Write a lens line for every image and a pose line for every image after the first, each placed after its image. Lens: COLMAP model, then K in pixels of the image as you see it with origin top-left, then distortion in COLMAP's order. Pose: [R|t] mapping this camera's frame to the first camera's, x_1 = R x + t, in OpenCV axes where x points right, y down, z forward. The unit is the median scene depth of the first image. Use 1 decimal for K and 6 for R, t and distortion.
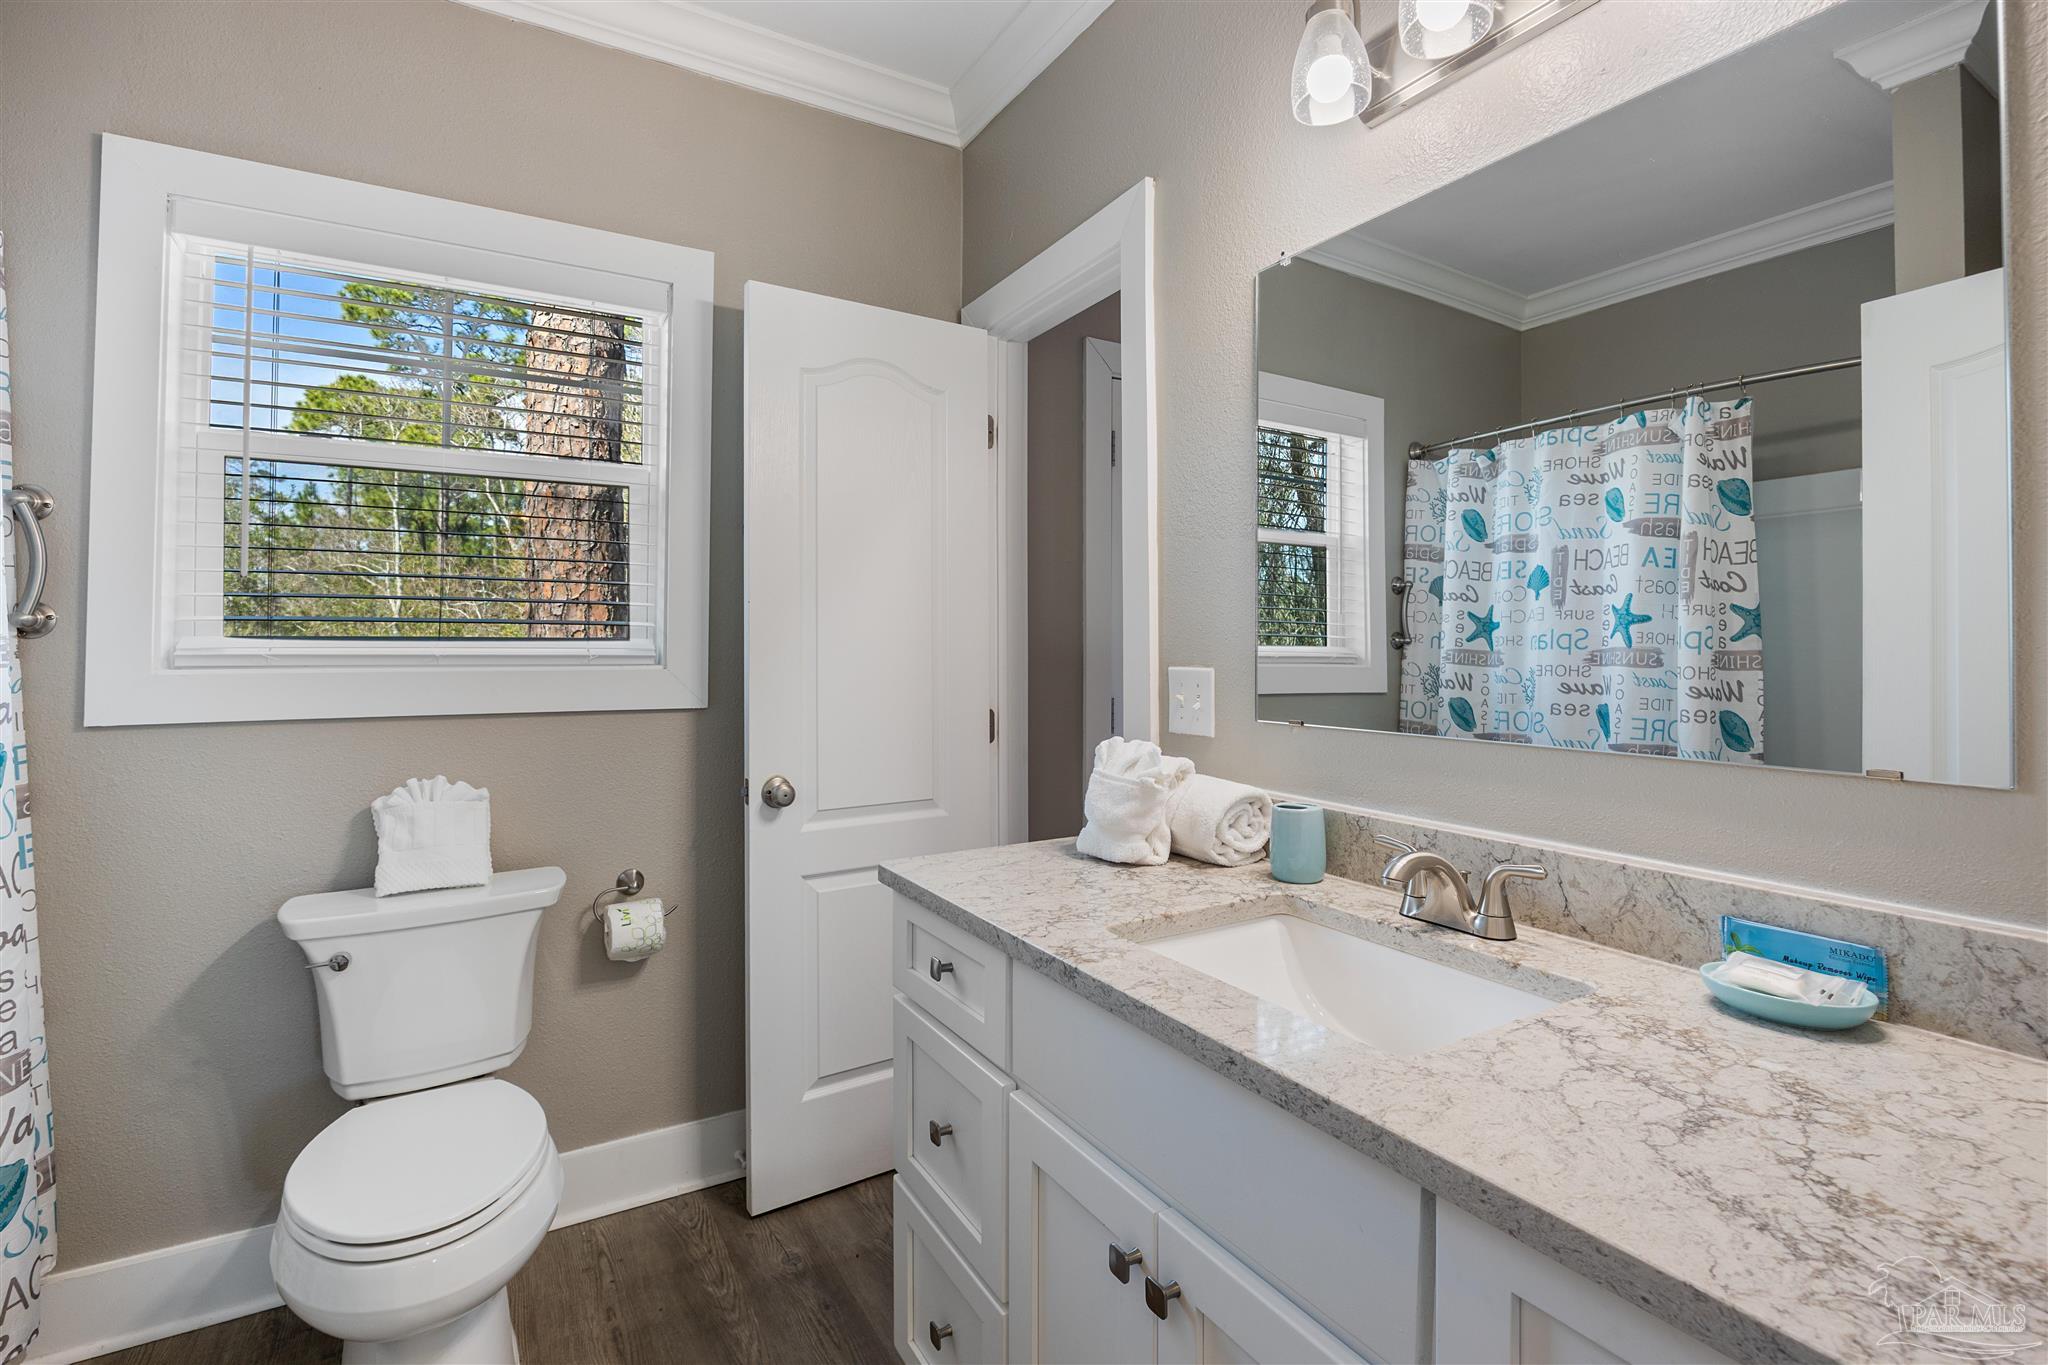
lens RADIAL K [[957.1, 0, 1023.9], [0, 957.1, 646.5], [0, 0, 1]] dist [0.000669, 0.000350]
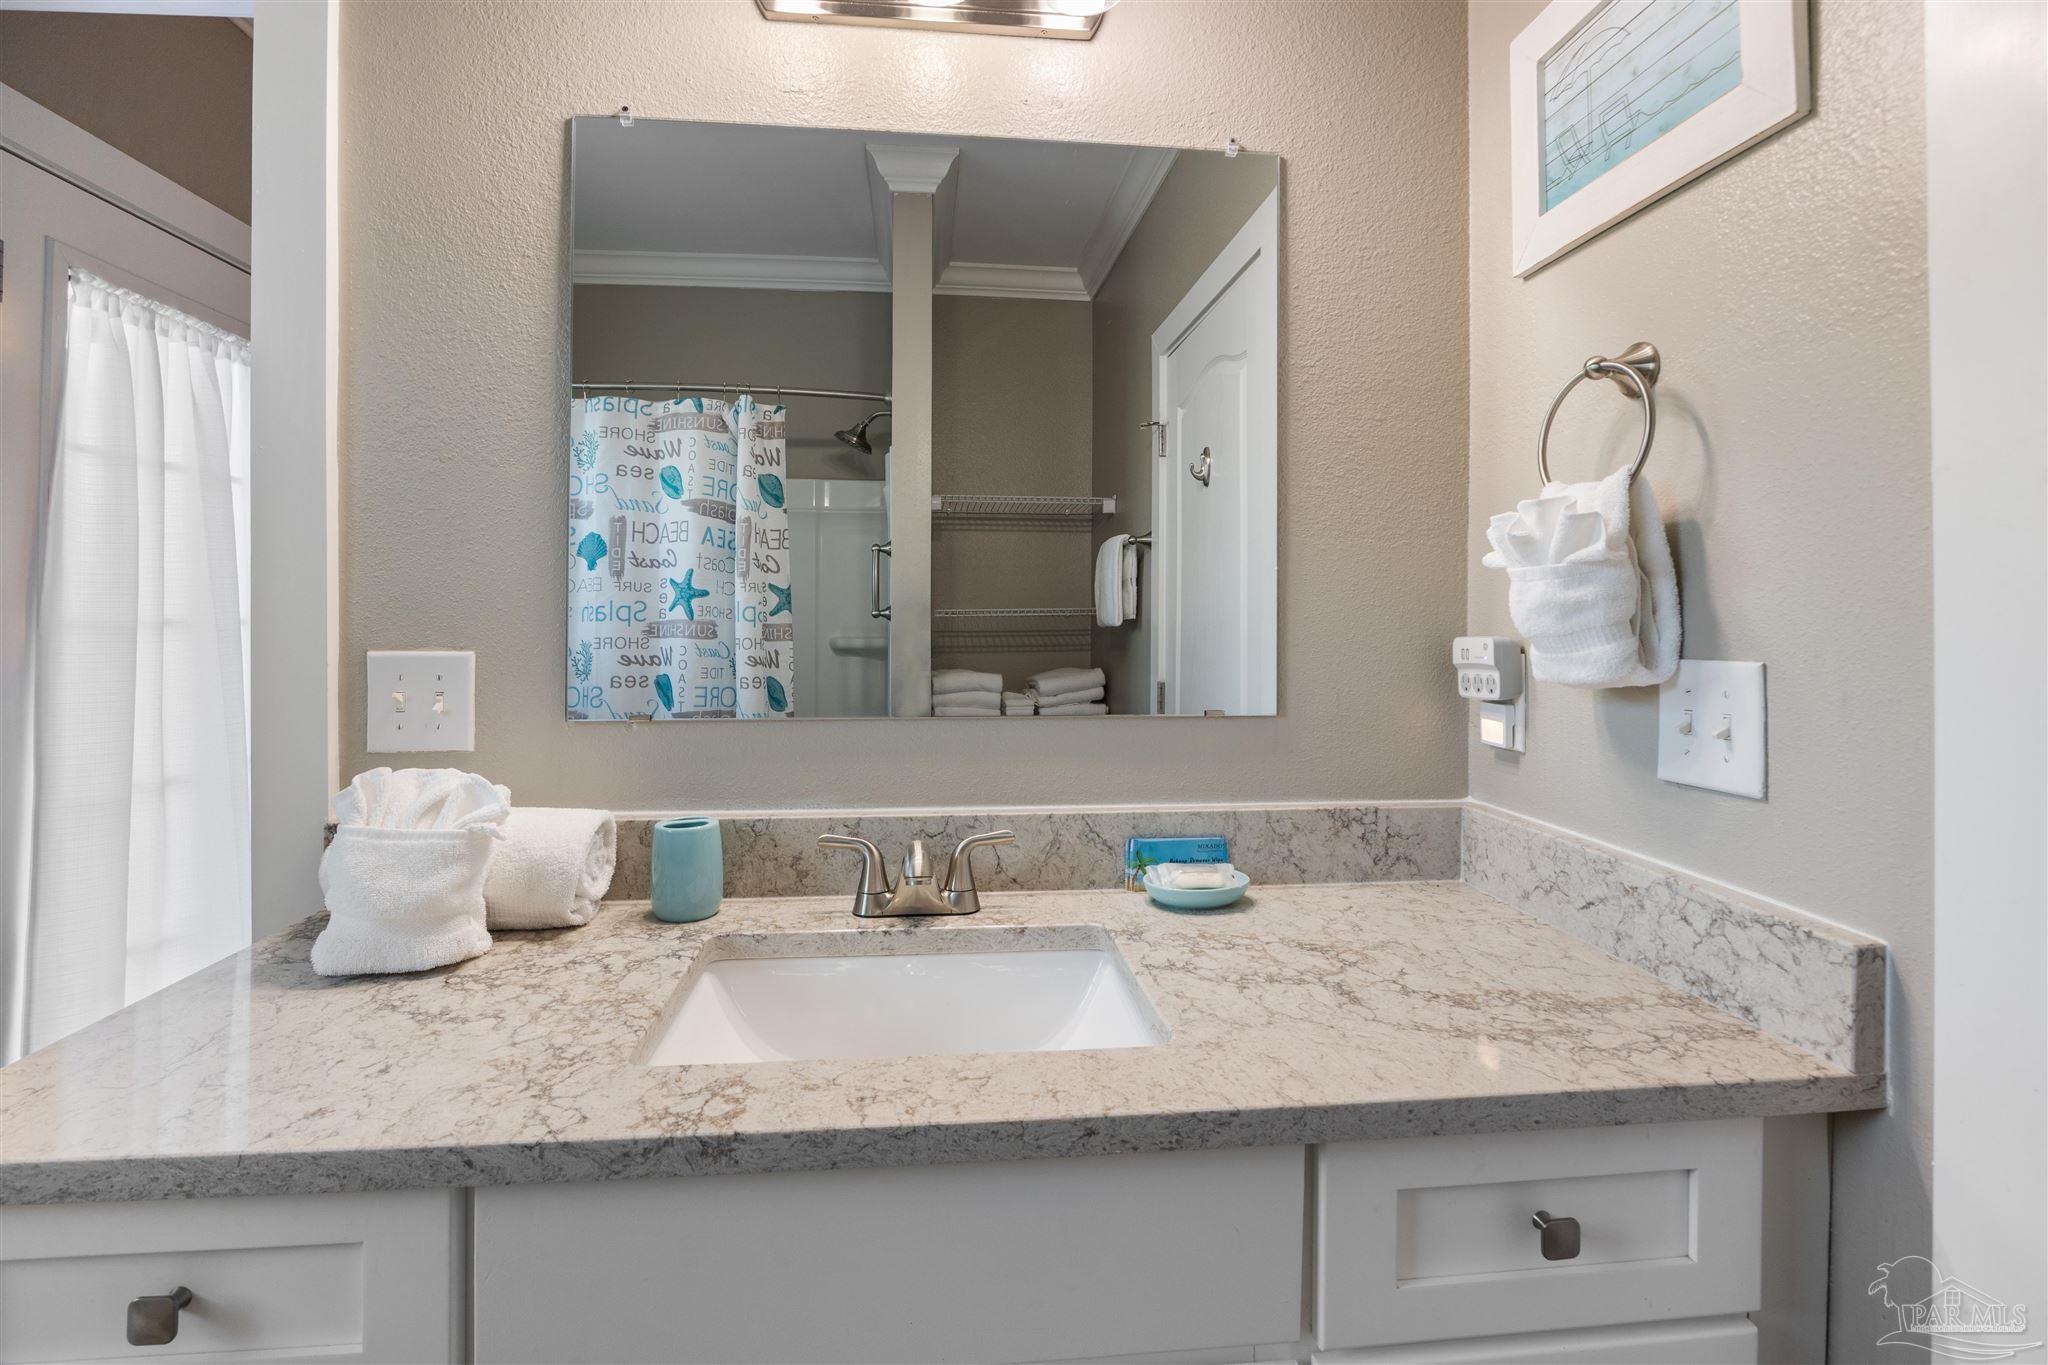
lens RADIAL K [[962.8, 0, 1025.3], [0, 962.8, 624.4], [0, 0, 1]] dist [-0.004496, -0.000404]
pose [[0.415311, -0.000926, 0.909679, -0.188543], [-0.007481, 0.999962, 0.004433, -0.001715], [-0.909649, -0.008646, 0.415289, 0.242093]]
